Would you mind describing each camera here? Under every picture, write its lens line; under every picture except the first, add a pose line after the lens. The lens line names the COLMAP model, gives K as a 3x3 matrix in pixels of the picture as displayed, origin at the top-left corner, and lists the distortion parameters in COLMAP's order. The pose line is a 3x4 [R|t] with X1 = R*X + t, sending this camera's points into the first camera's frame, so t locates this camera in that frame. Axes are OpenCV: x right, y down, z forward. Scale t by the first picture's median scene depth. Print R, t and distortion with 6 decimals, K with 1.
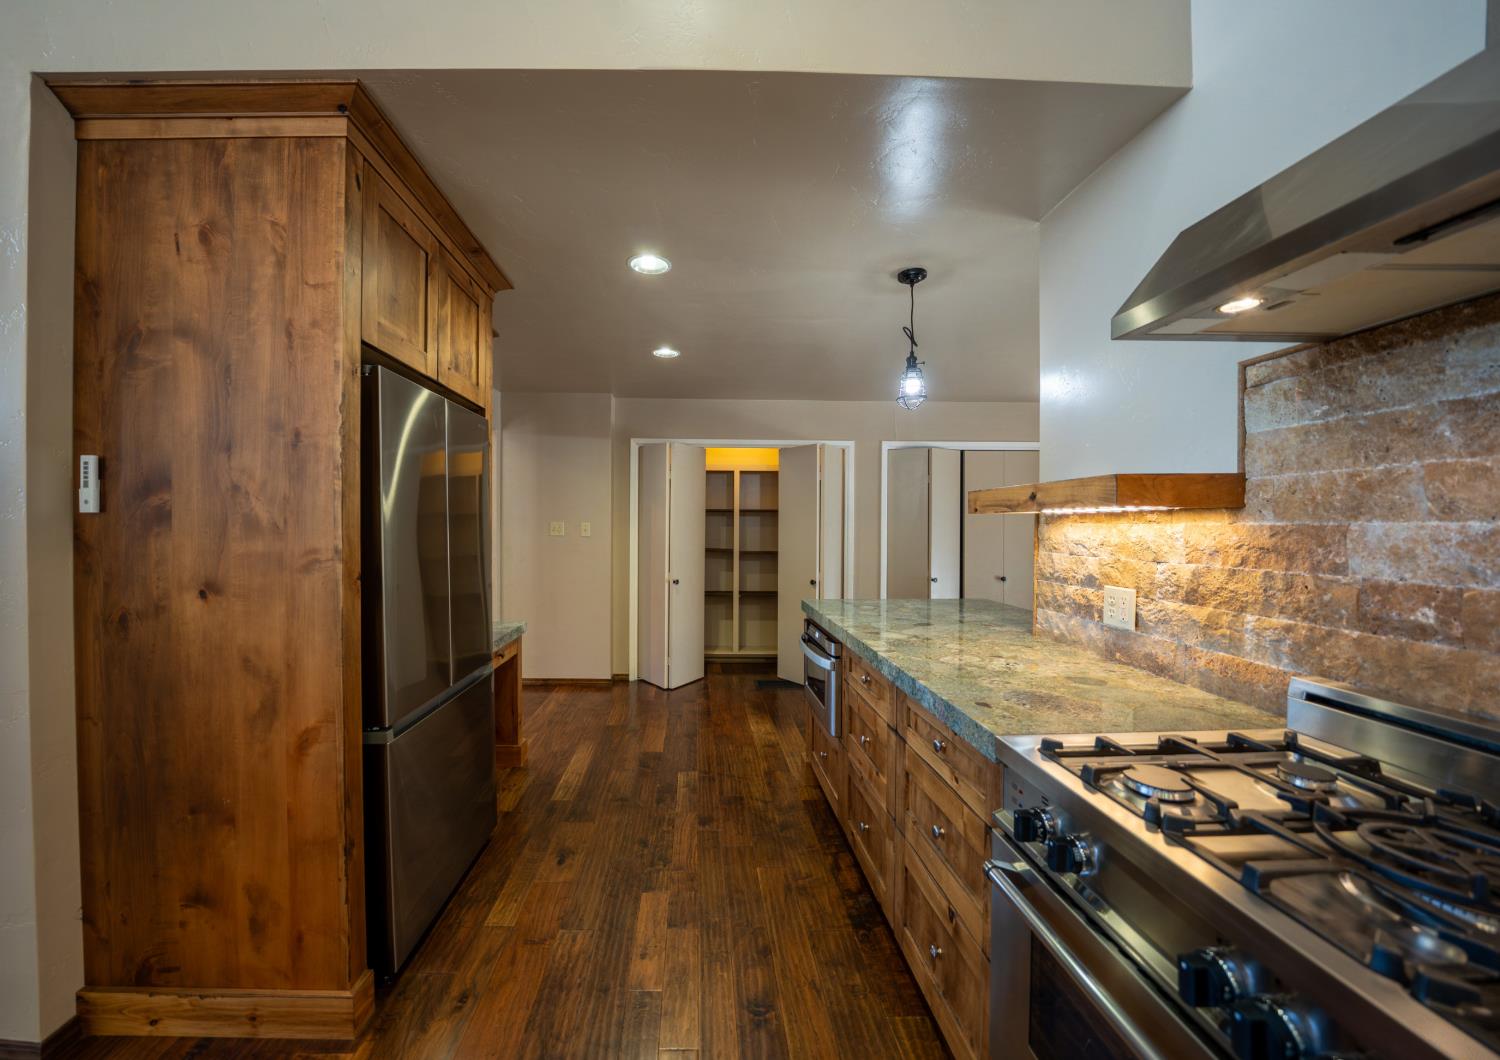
lens RADIAL K [[569.9, 0, 700.1], [0, 569.9, 530.7], [0, 0, 1]] dist [-0.011347, -0.000151]
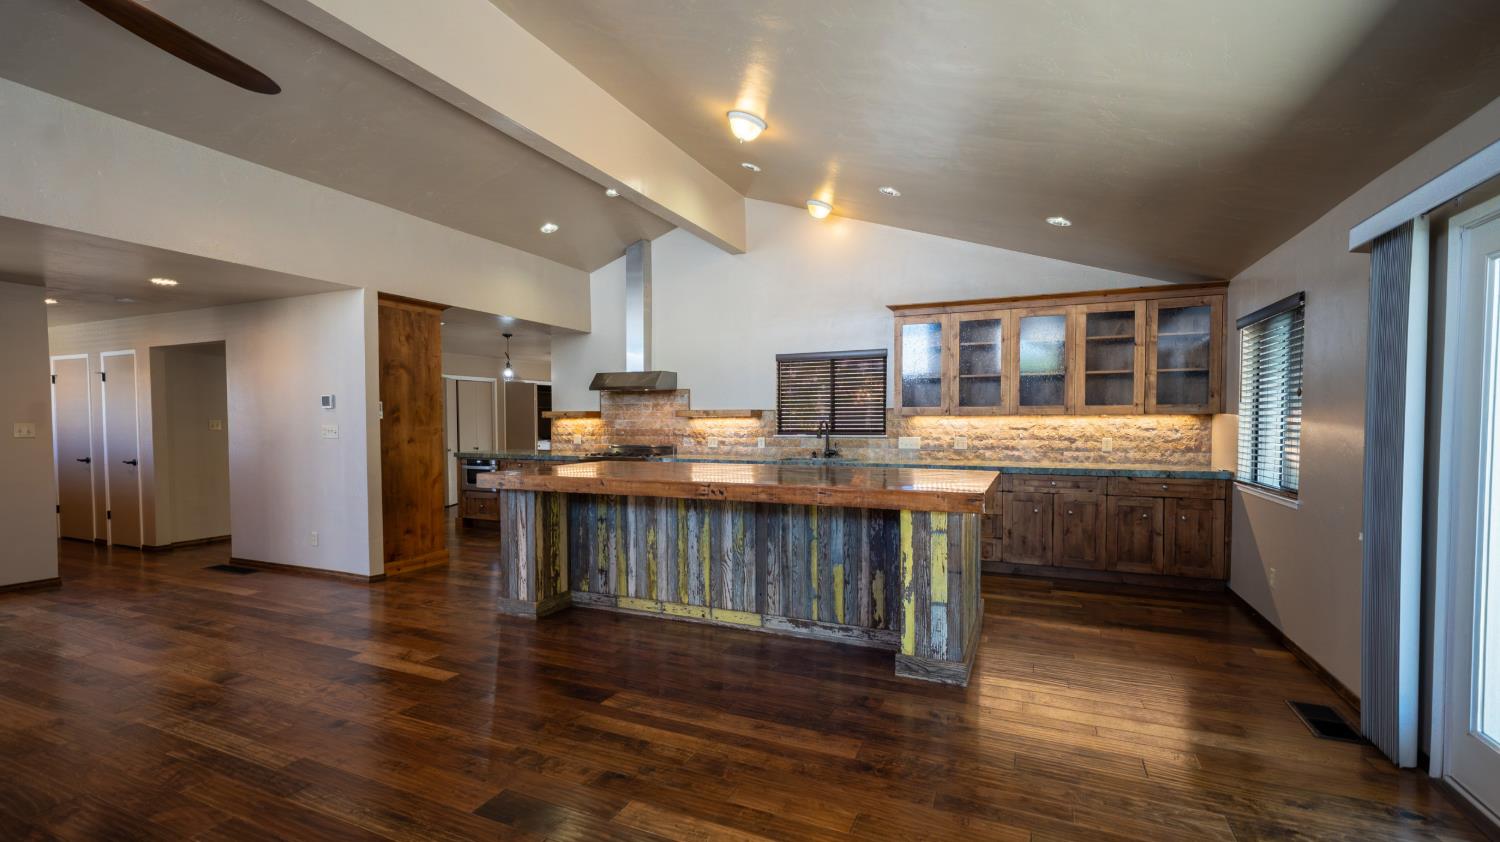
lens RADIAL K [[645.5, 0, 743.4], [0, 645.5, 442.0], [0, 0, 1]] dist [0.005235, 0.000145]
pose [[0.425763, -0.036257, 0.904108, -2.620601], [0.013302, 0.999340, 0.033812, 0.003422], [-0.904737, -0.002369, 0.425964, -1.860993]]
